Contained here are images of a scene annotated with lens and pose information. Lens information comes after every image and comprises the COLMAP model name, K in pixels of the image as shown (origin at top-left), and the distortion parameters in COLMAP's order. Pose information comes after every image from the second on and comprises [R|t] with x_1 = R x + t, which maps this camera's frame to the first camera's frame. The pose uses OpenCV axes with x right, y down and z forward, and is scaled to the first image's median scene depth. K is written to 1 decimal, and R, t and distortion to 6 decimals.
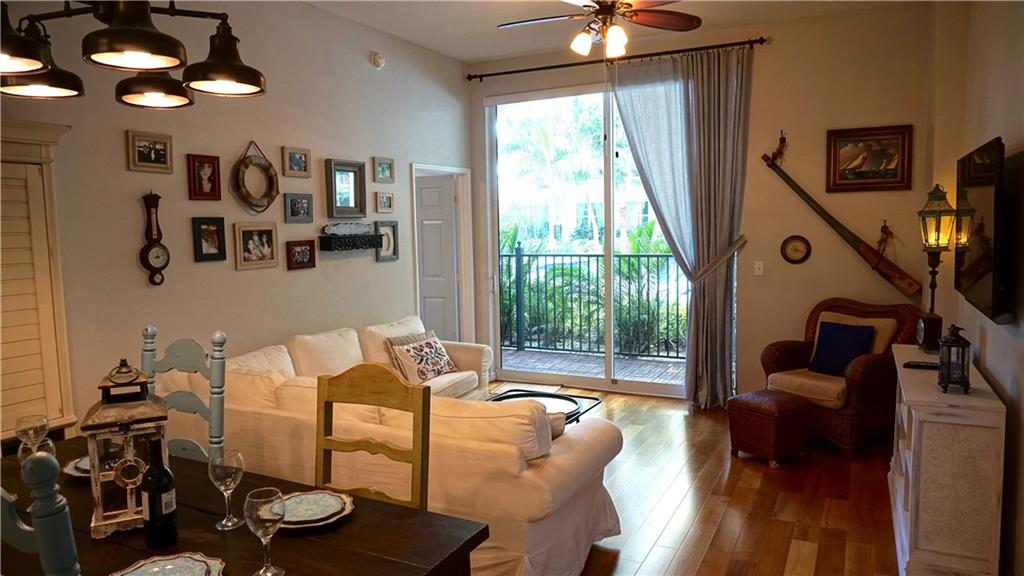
lens RADIAL K [[686.2, 0, 508.0], [0, 686.2, 283.9], [0, 0, 1]] dist [-0.038492, 0.017797]
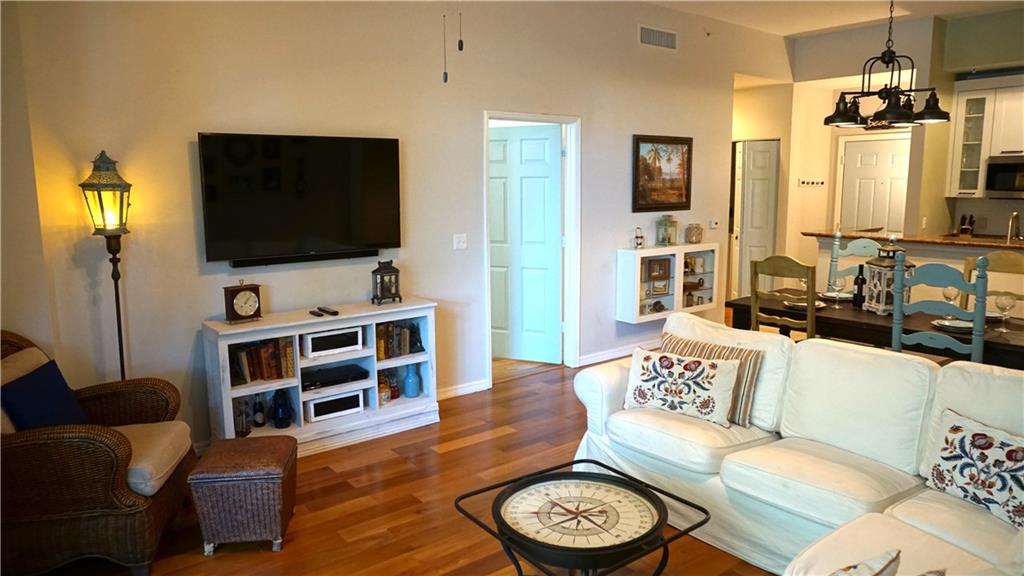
lens RADIAL K [[686.2, 0, 519.8], [0, 686.2, 292.8], [0, 0, 1]] dist [-0.038492, 0.017797]
pose [[-0.912628, -0.040778, 0.406753, -0.136303], [0.061299, 0.970111, 0.234792, -0.126721], [-0.404169, 0.239212, -0.882850, 1.382781]]
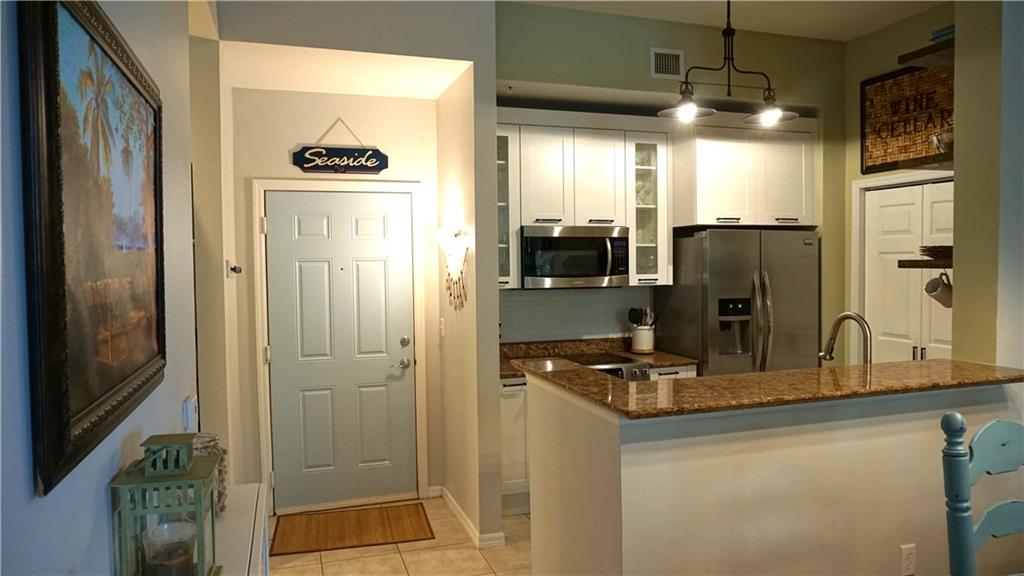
lens RADIAL K [[686.2, 0, 511.7], [0, 686.2, 289.5], [0, 0, 1]] dist [-0.038492, 0.017797]
pose [[-0.701555, 0.051870, -0.710725, 0.234870], [-0.040500, 0.992833, 0.112436, -0.029744], [0.711463, 0.107665, -0.694427, 0.316425]]
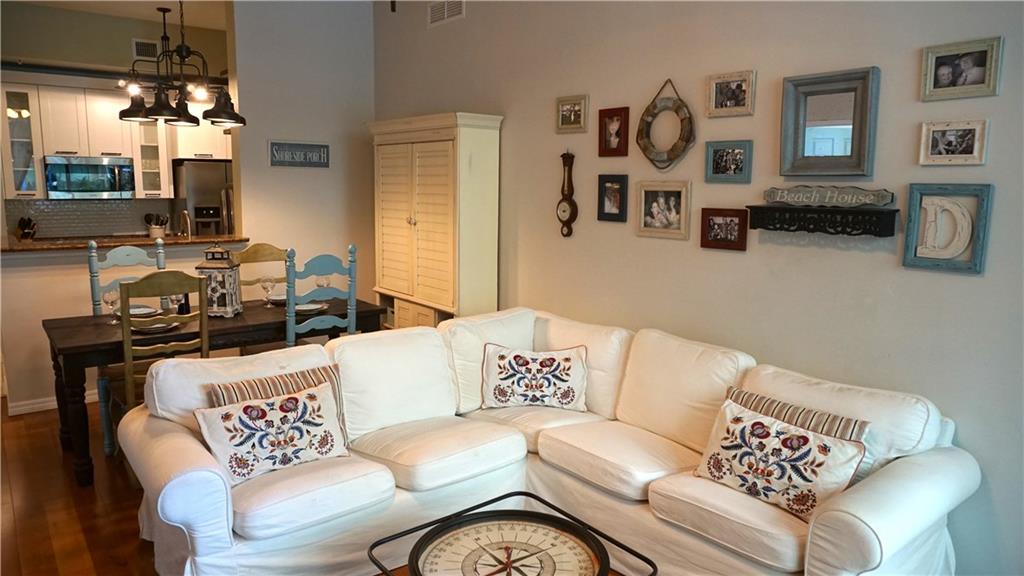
lens RADIAL K [[686.2, 0, 513.2], [0, 686.2, 288.9], [0, 0, 1]] dist [-0.038492, 0.017797]
pose [[-0.410618, 0.150868, -0.899240, 0.422811], [-0.085487, 0.975503, 0.202699, -0.105933], [0.907791, 0.160105, -0.387661, 1.083098]]
